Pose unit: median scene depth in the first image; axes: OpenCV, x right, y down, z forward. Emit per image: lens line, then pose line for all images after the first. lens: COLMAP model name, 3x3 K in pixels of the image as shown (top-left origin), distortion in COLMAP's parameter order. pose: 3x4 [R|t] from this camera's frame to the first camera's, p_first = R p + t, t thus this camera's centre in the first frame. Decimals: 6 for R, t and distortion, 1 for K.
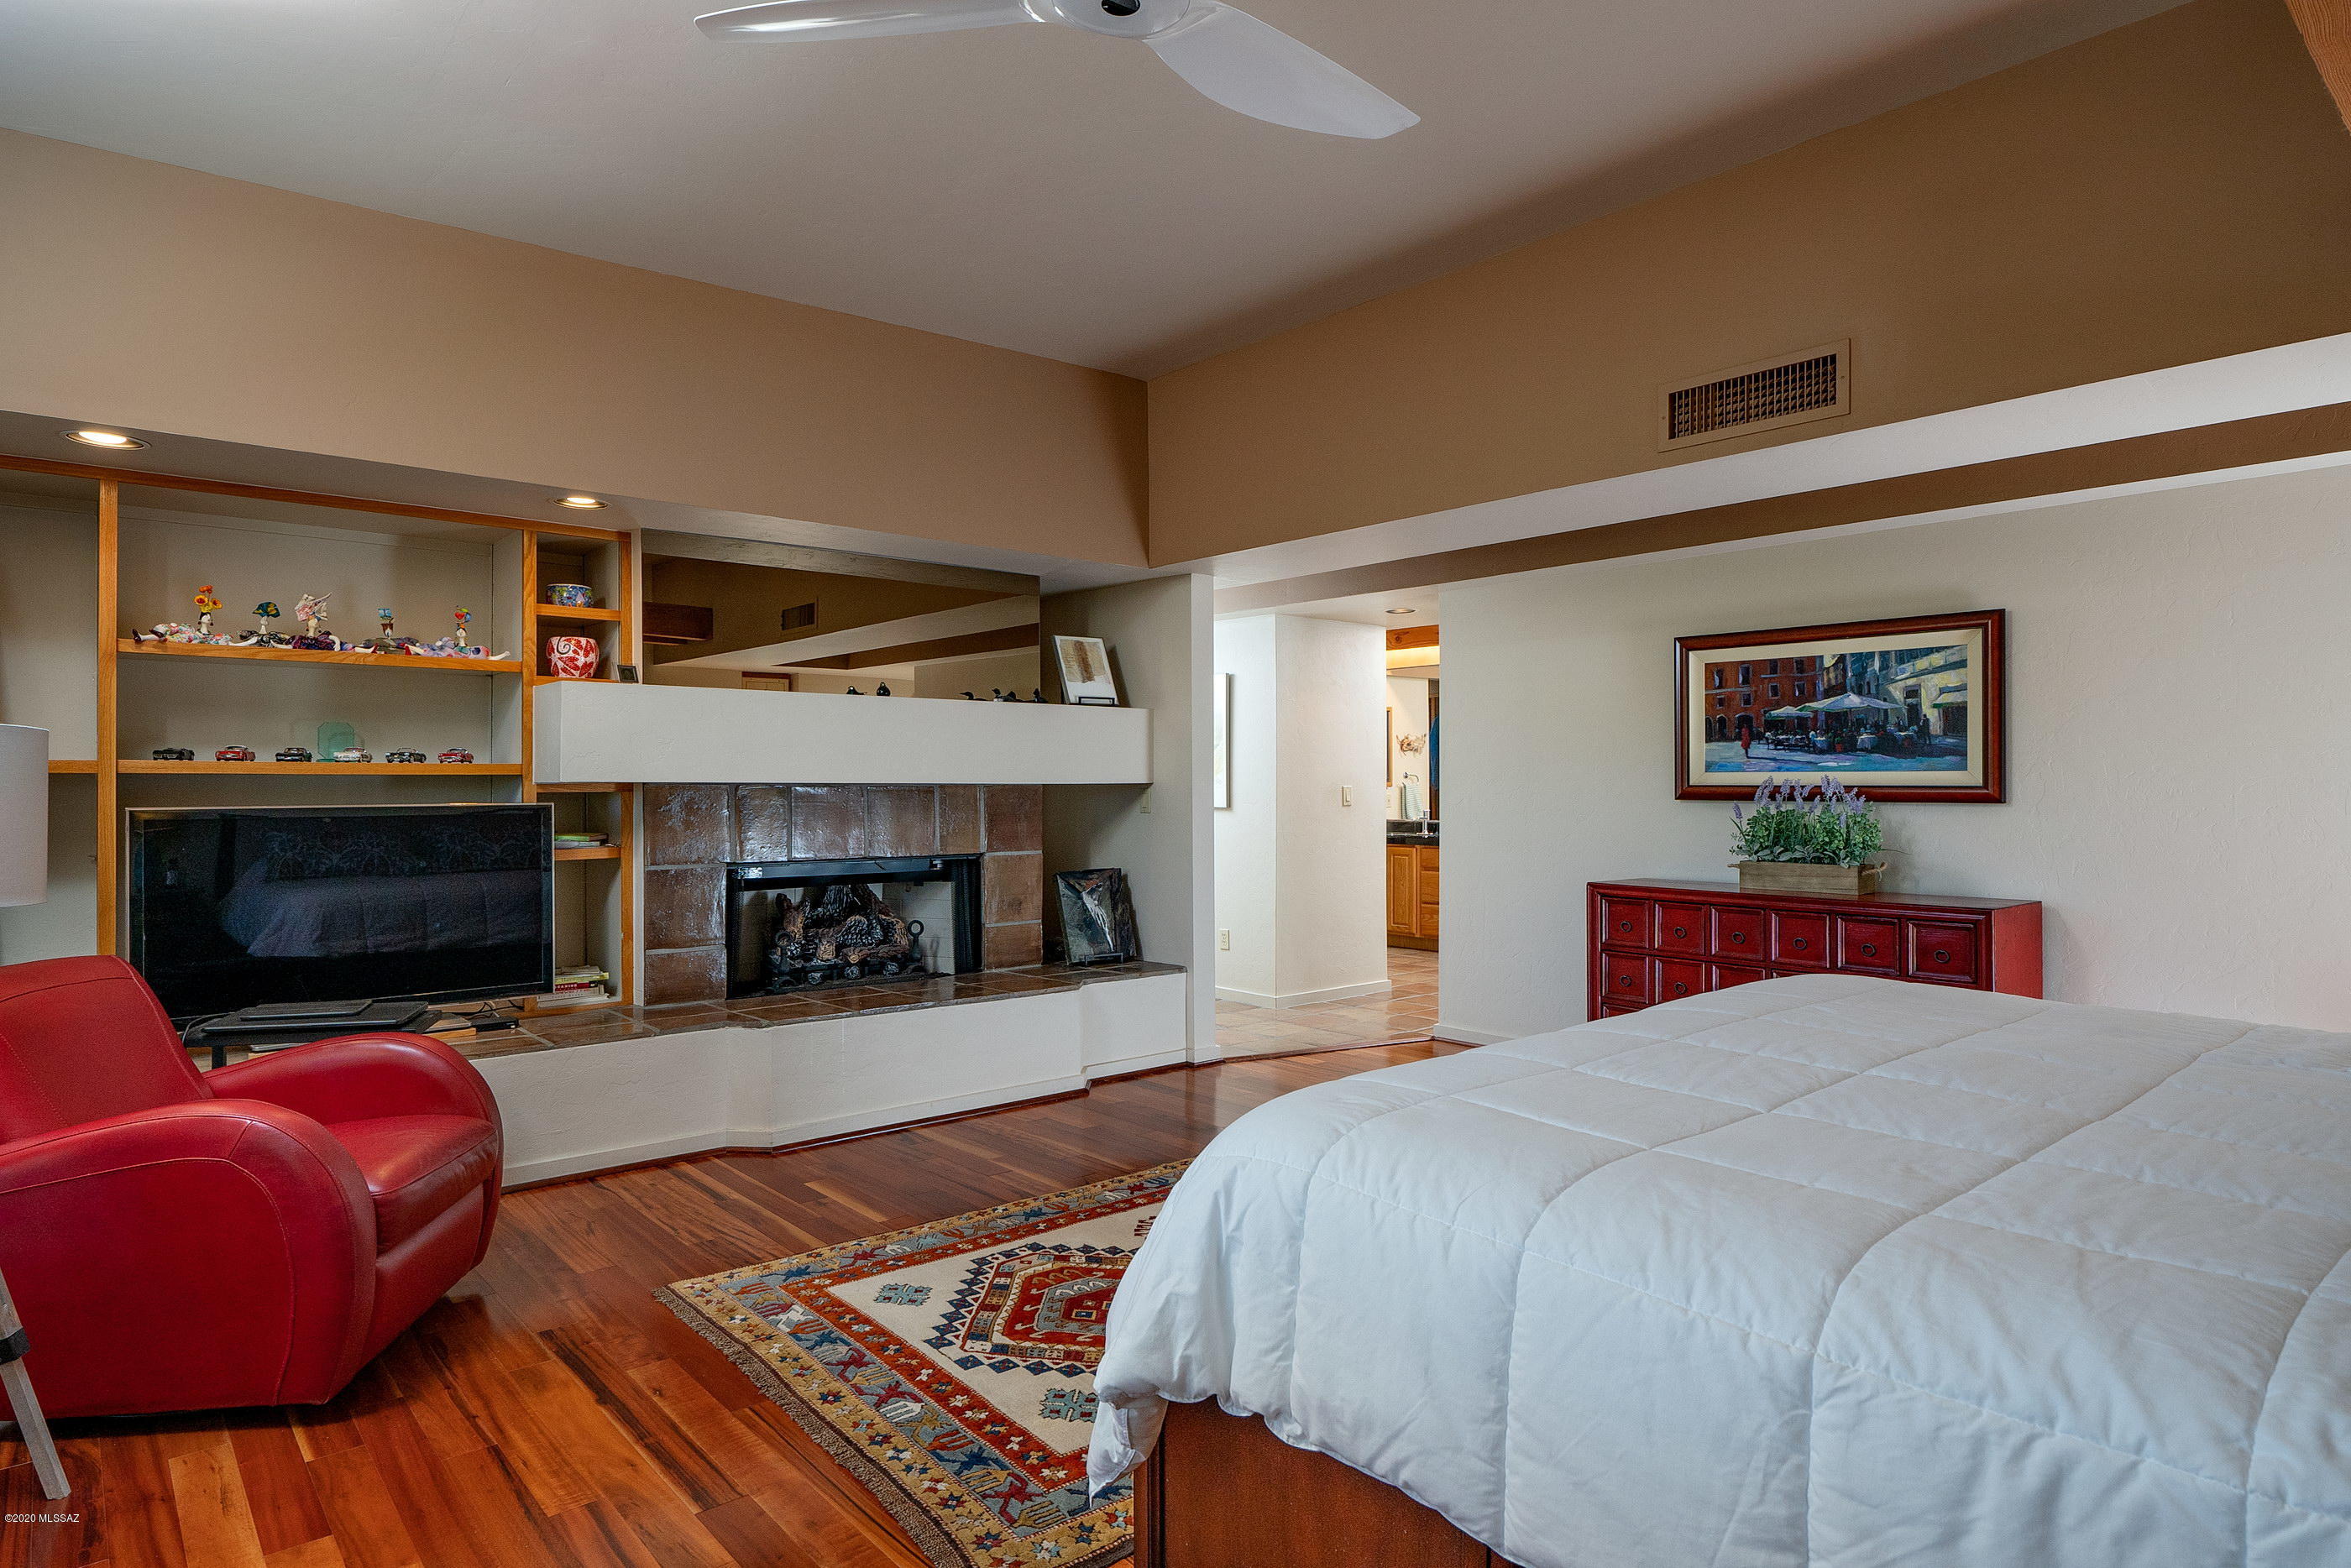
lens RADIAL K [[1266.8, 0, 1175.5], [0, 1266.8, 784.0], [0, 0, 1]] dist [0.000357, 0.000321]
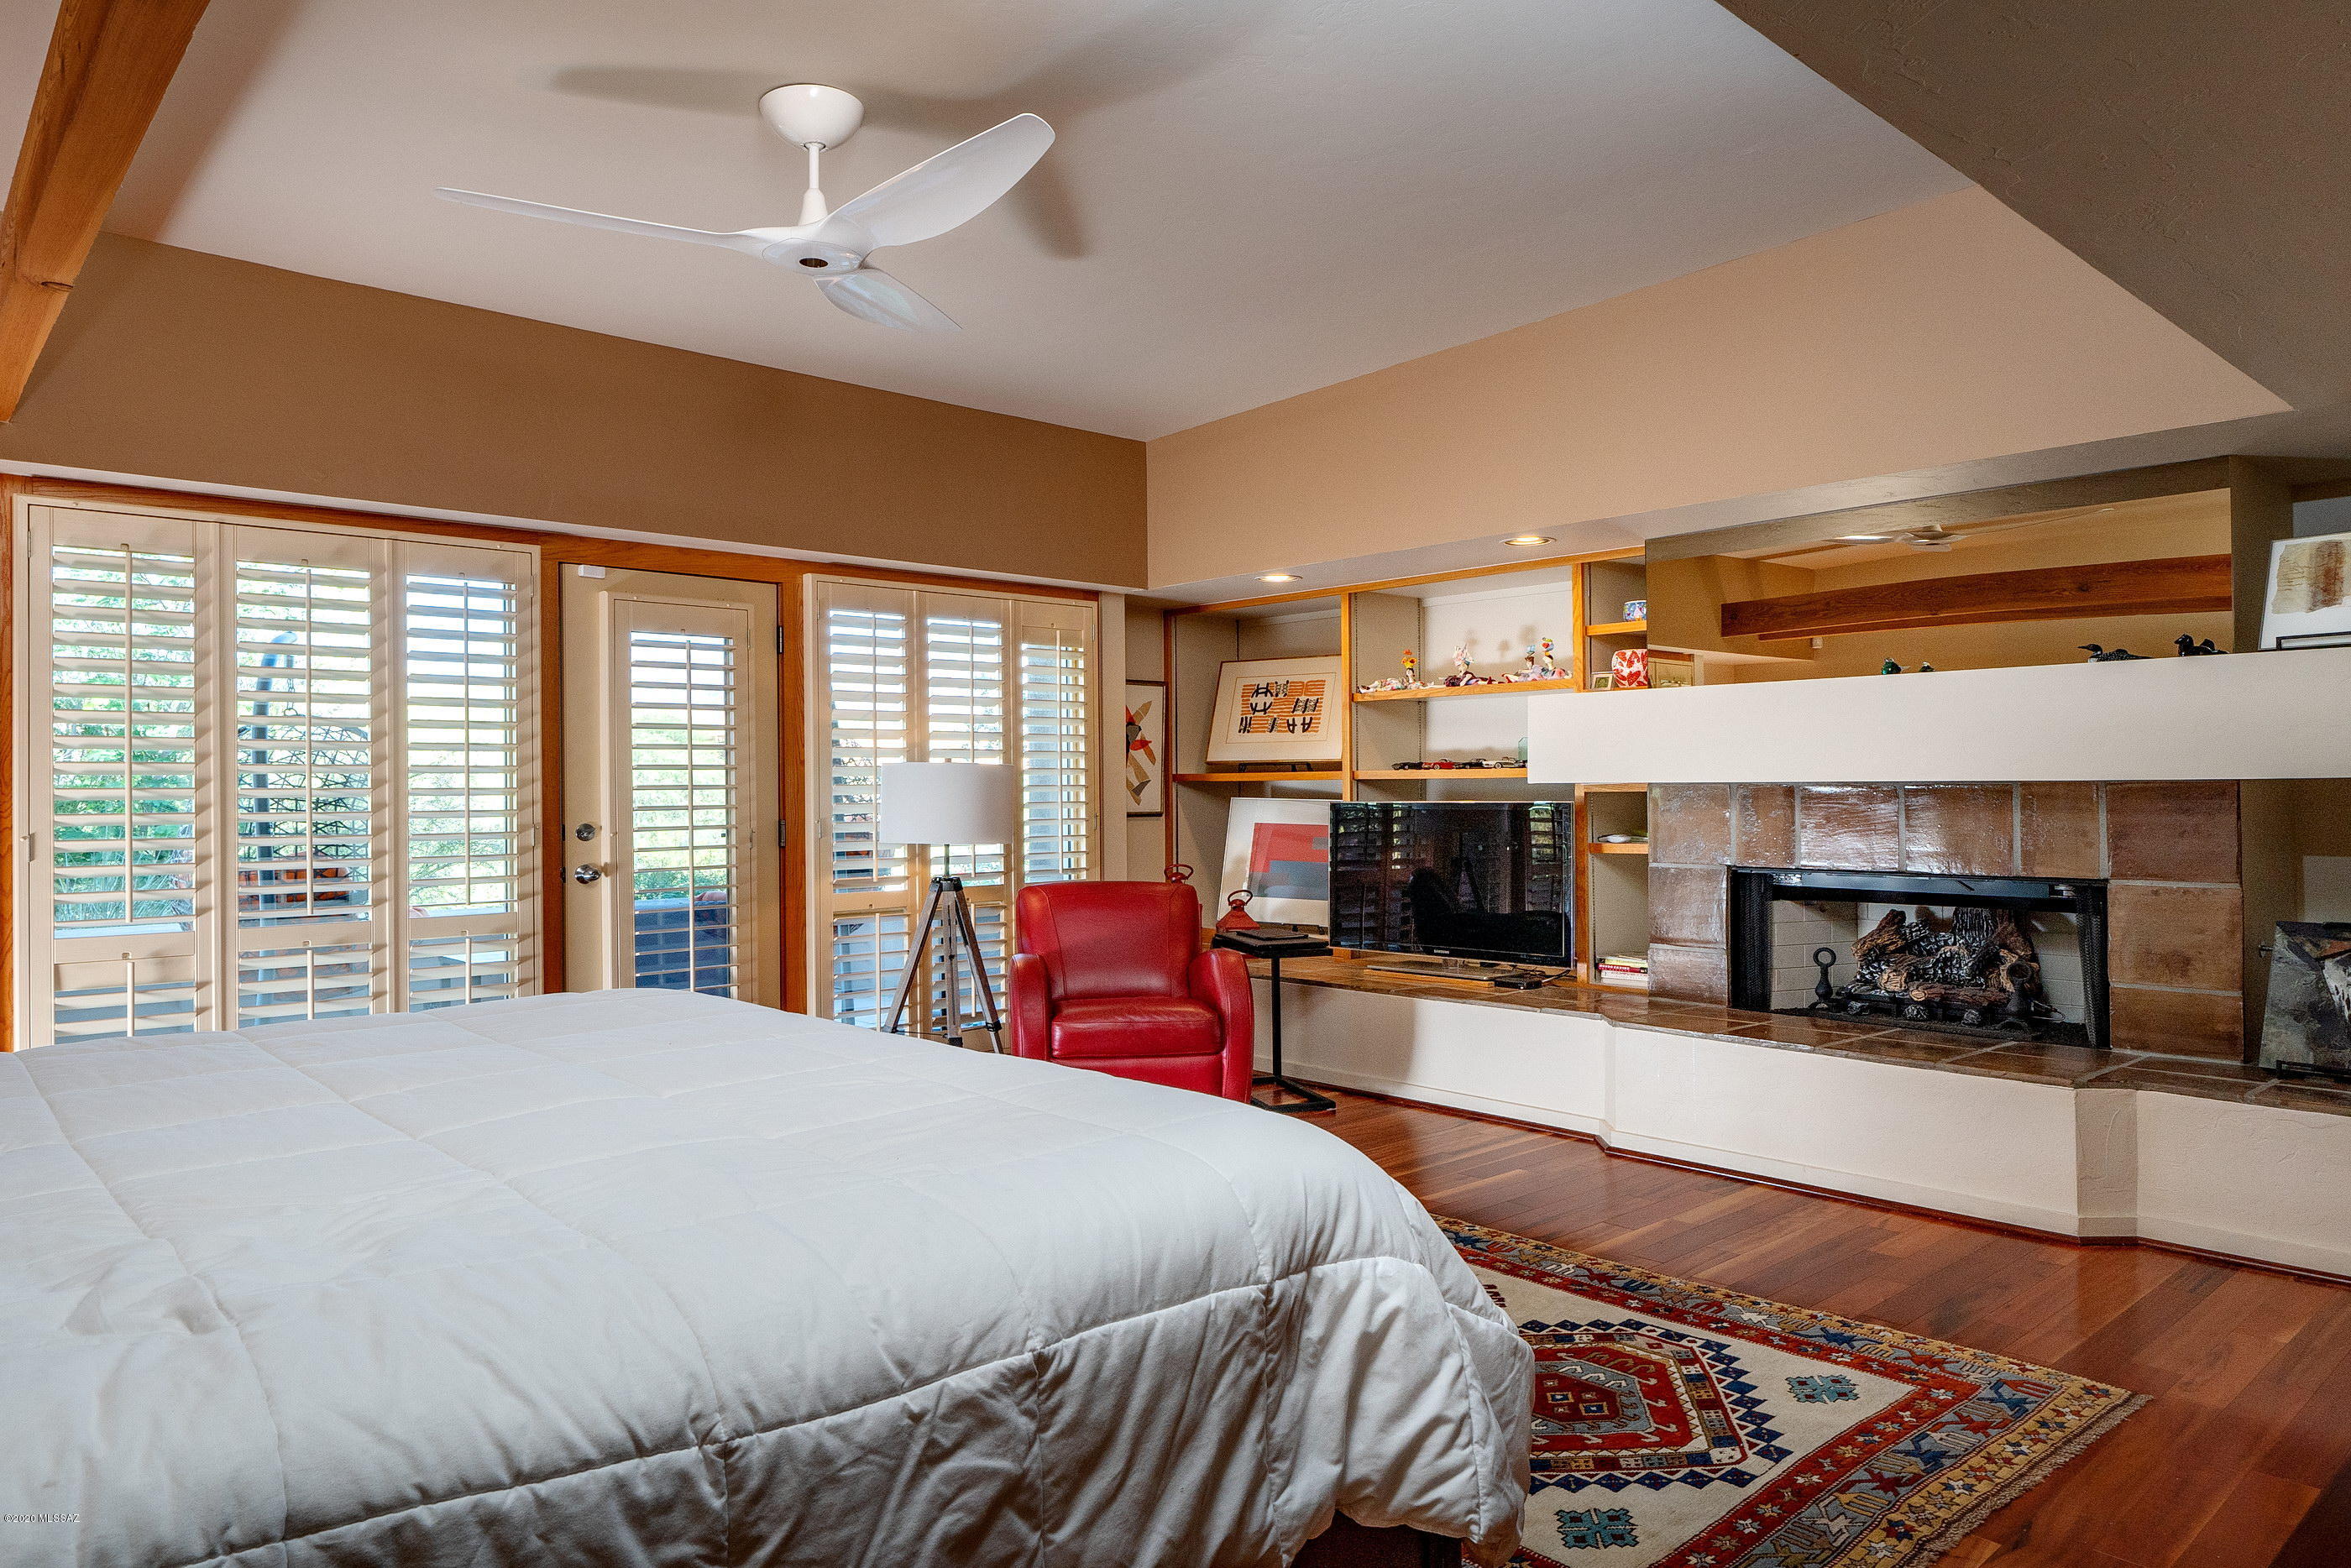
lens RADIAL K [[1293.1, 0, 1175.5], [0, 1293.1, 784.0], [0, 0, 1]] dist [-0.000990, -0.000196]
pose [[0.124973, -0.004885, -0.992148, 0.699063], [0.007076, 0.999967, -0.004032, 0.001670], [0.992135, -0.006517, 0.125004, 0.570245]]
